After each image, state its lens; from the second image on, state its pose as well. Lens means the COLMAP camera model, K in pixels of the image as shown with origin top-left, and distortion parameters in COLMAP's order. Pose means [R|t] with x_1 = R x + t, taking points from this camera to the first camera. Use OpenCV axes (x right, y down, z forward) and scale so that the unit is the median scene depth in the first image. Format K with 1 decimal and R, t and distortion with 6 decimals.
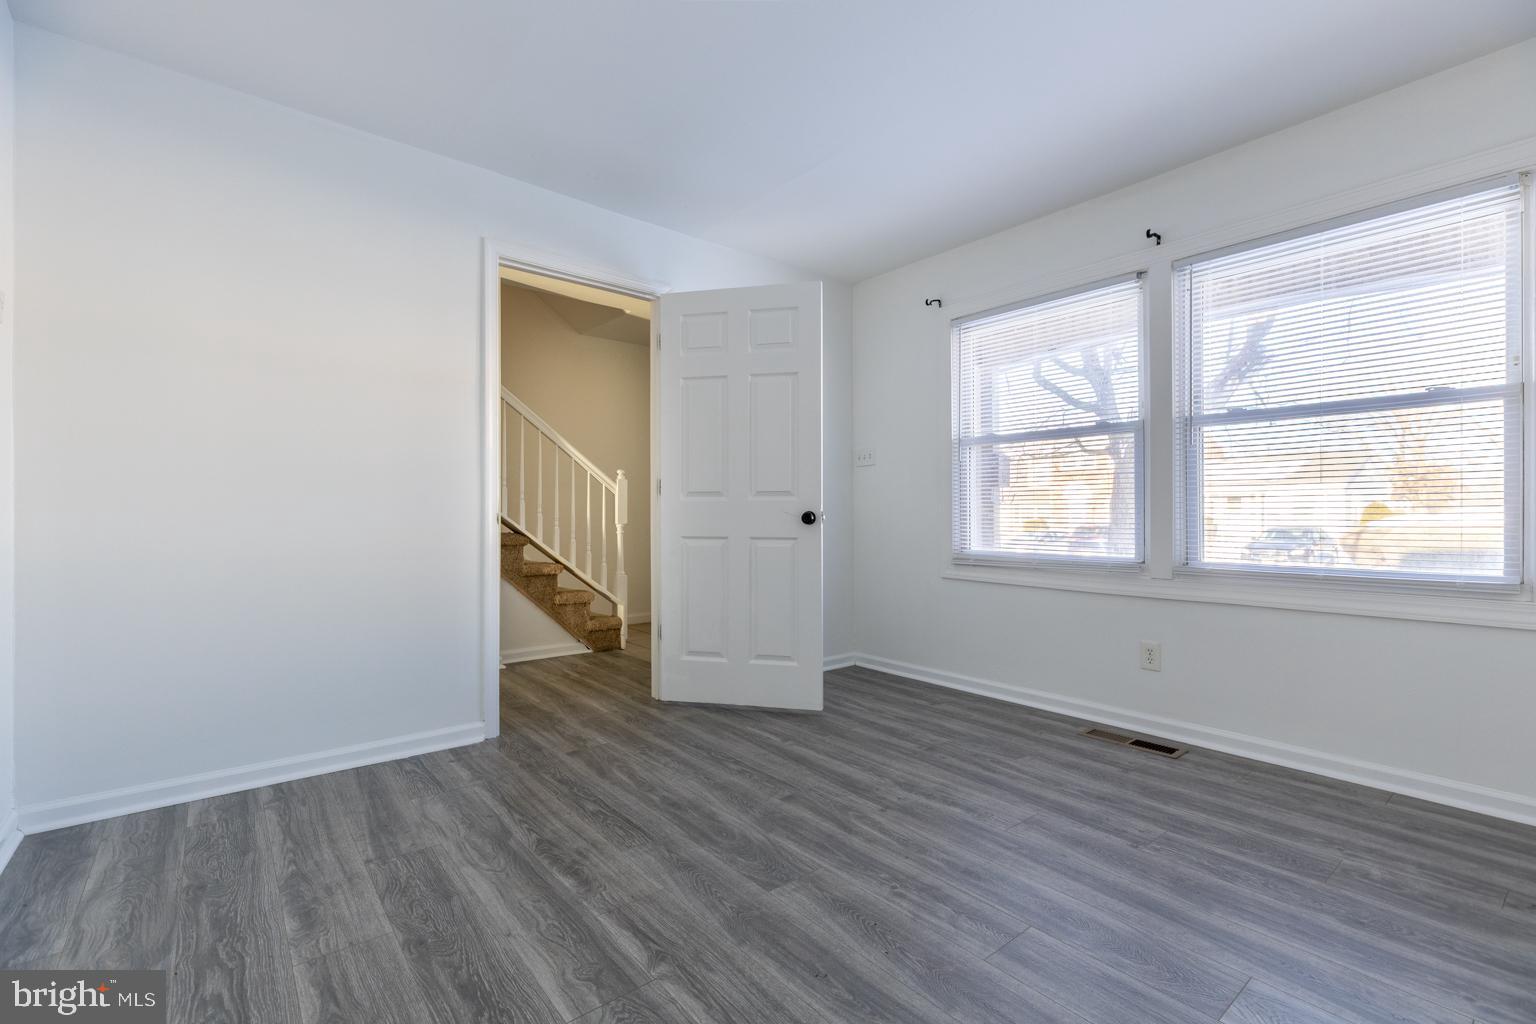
lens RADIAL K [[690.3, 0, 758.1], [0, 690.3, 514.7], [0, 0, 1]] dist [0.005115, -0.001687]
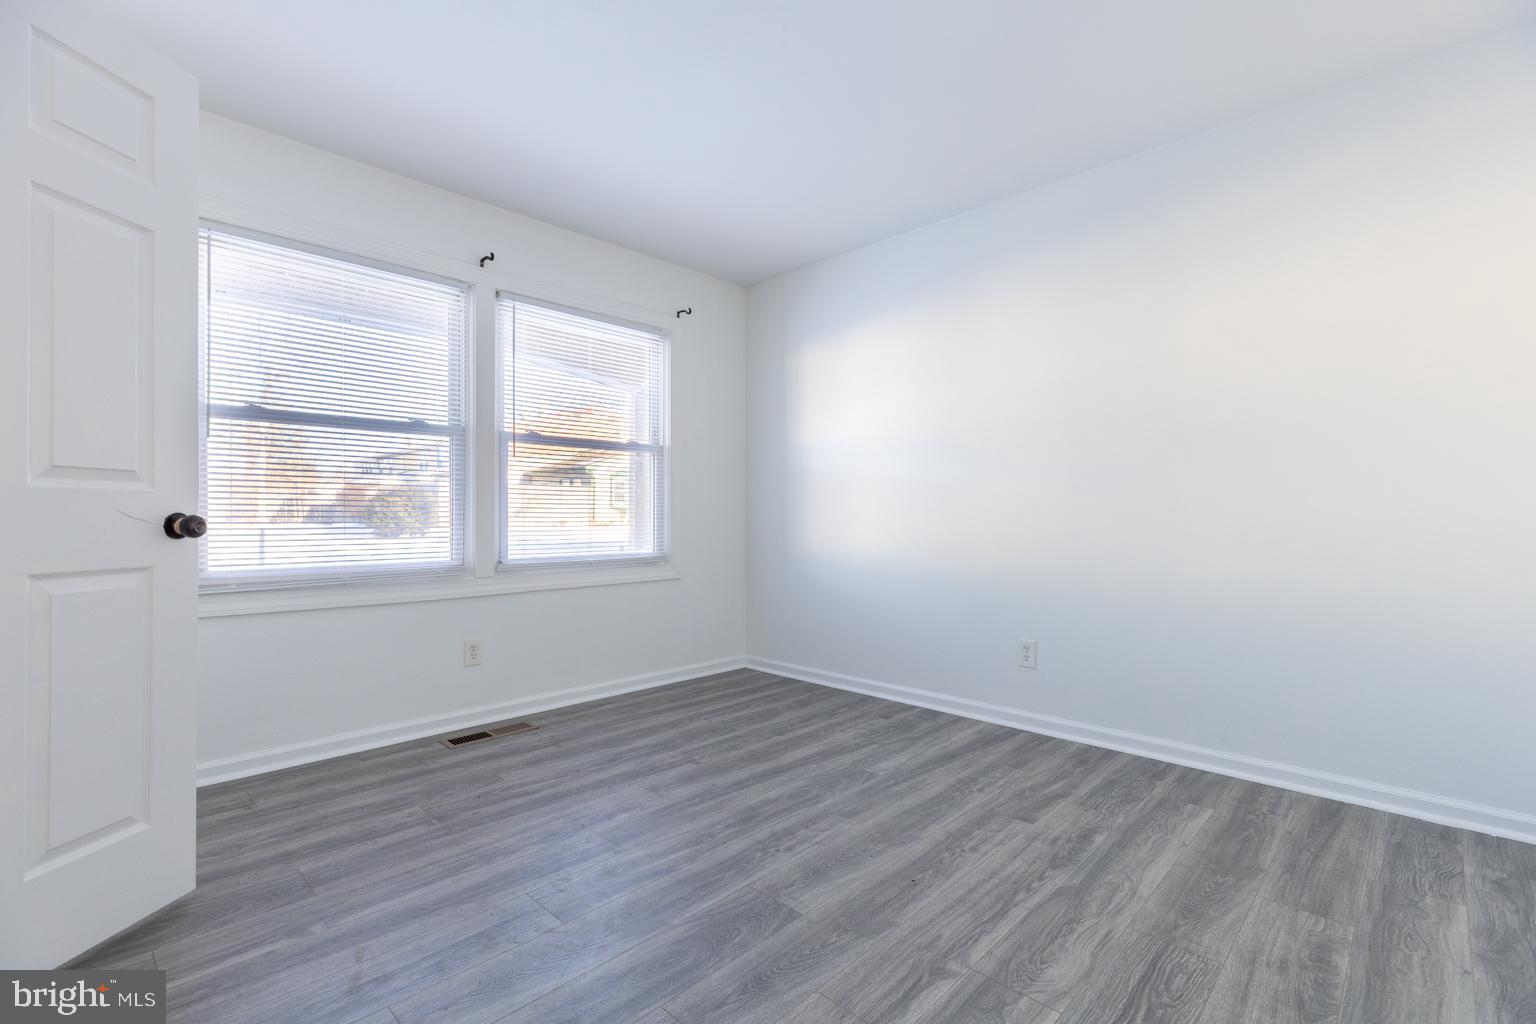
lens RADIAL K [[690.3, 0, 780.7], [0, 690.3, 513.7], [0, 0, 1]] dist [0.005115, -0.001687]
pose [[-0.143305, 0.004129, 0.989670, -0.335820], [0.001414, 0.999991, -0.003967, -0.001048], [-0.989678, 0.000831, -0.143309, 0.423365]]
